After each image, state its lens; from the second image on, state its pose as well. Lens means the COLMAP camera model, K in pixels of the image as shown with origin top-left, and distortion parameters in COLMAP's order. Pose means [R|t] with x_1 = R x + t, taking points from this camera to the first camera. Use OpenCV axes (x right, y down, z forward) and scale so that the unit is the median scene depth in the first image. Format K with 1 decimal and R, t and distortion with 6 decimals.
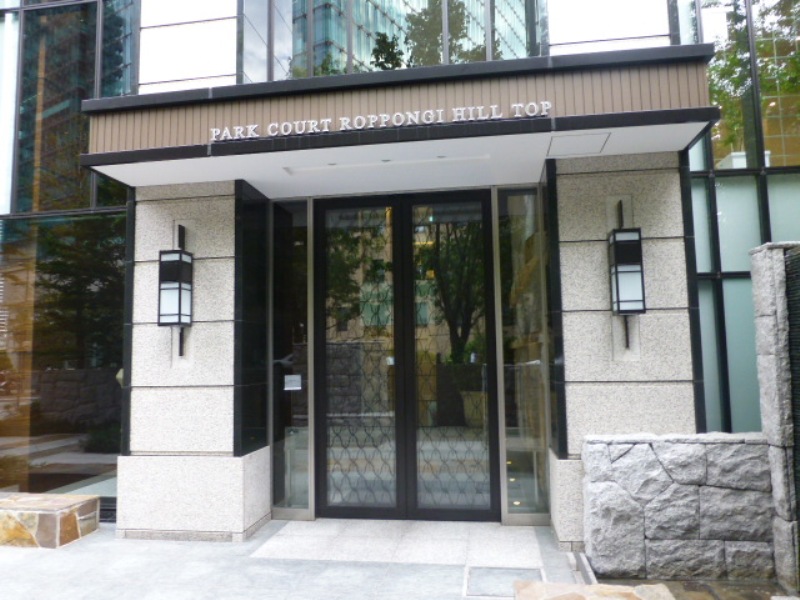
lens RADIAL K [[687.8, 0, 398.9], [0, 687.8, 295.6], [0, 0, 1]] dist [0.076568, 0.001999]
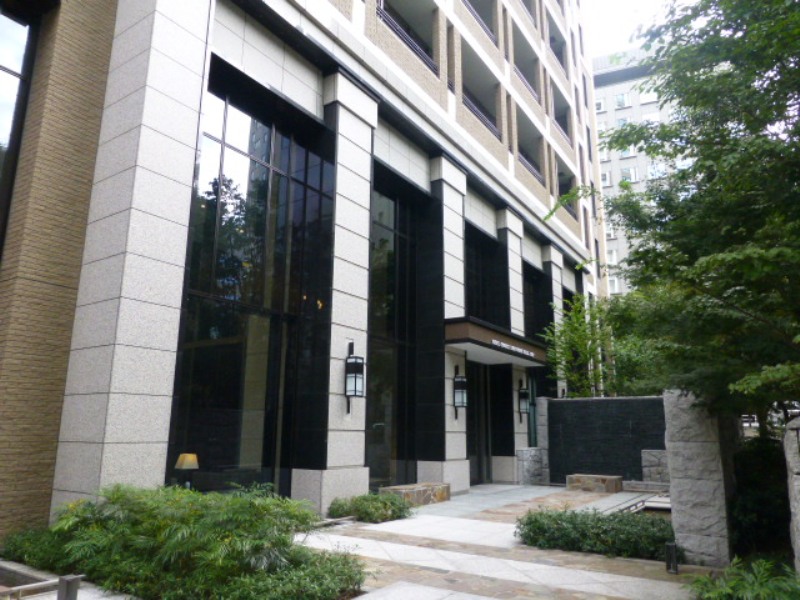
lens RADIAL K [[566.0, 0, 398.2], [0, 566.0, 301.2], [0, 0, 1]] dist [-0.018776, 0.004682]
pose [[0.387843, 0.221465, 0.894724, -2.267488], [-0.133142, 0.973986, -0.183370, 0.073873], [-0.912059, -0.048007, 0.407240, 0.400260]]
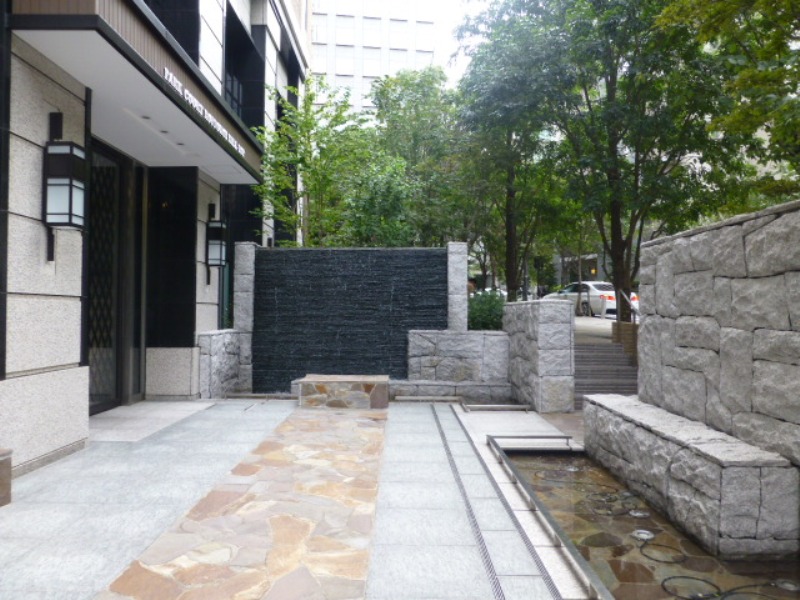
lens RADIAL K [[566.0, 0, 399.9], [0, 566.0, 299.1], [0, 0, 1]] dist [-0.018776, 0.004682]
pose [[-0.192284, 0.033064, 0.980782, -1.088455], [-0.130139, 0.989746, -0.058880, 0.120162], [-0.972672, -0.138960, -0.186010, 0.700356]]
